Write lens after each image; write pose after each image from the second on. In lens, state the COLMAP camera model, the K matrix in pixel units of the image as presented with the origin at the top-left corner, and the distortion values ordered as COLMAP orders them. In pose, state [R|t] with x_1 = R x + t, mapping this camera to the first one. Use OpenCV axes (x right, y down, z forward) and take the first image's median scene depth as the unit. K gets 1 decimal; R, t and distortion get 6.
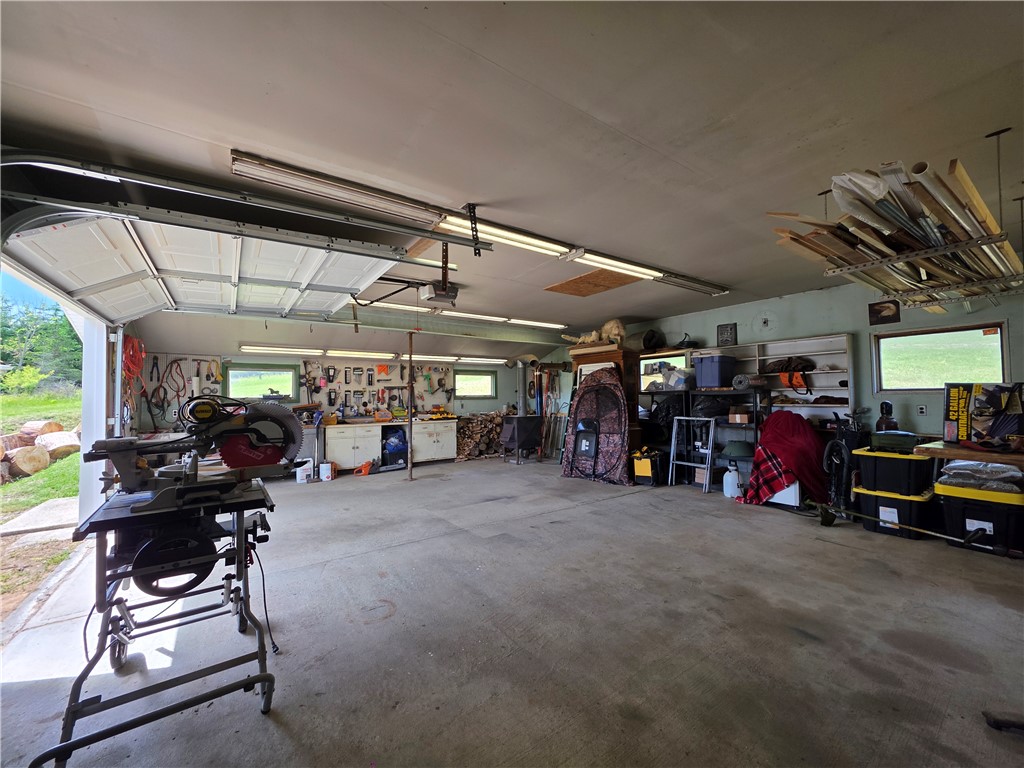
lens RADIAL K [[409.7, 0, 513.4], [0, 409.7, 382.1], [0, 0, 1]] dist [0.001802, 0.001575]
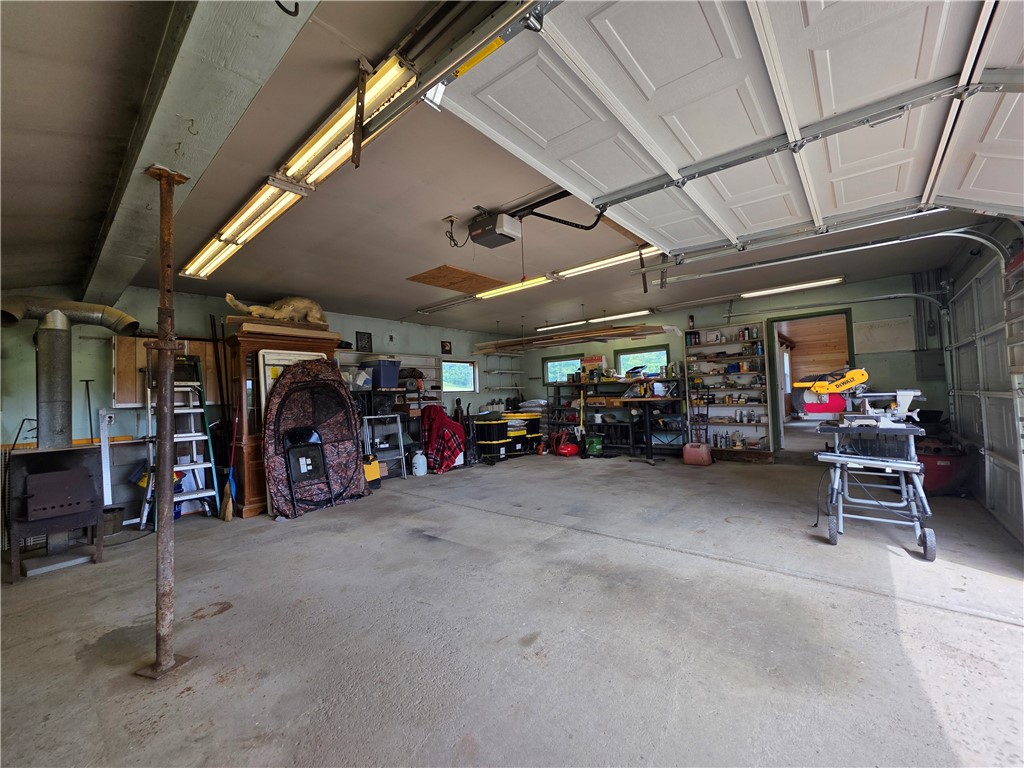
lens RADIAL K [[409.7, 0, 512.3], [0, 409.7, 384.9], [0, 0, 1]] dist [0.001802, 0.001575]
pose [[-0.248385, 0.046085, 0.967564, -0.855334], [0.006220, 0.998923, -0.045982, 0.072179], [-0.968641, -0.005403, -0.248405, 1.170163]]
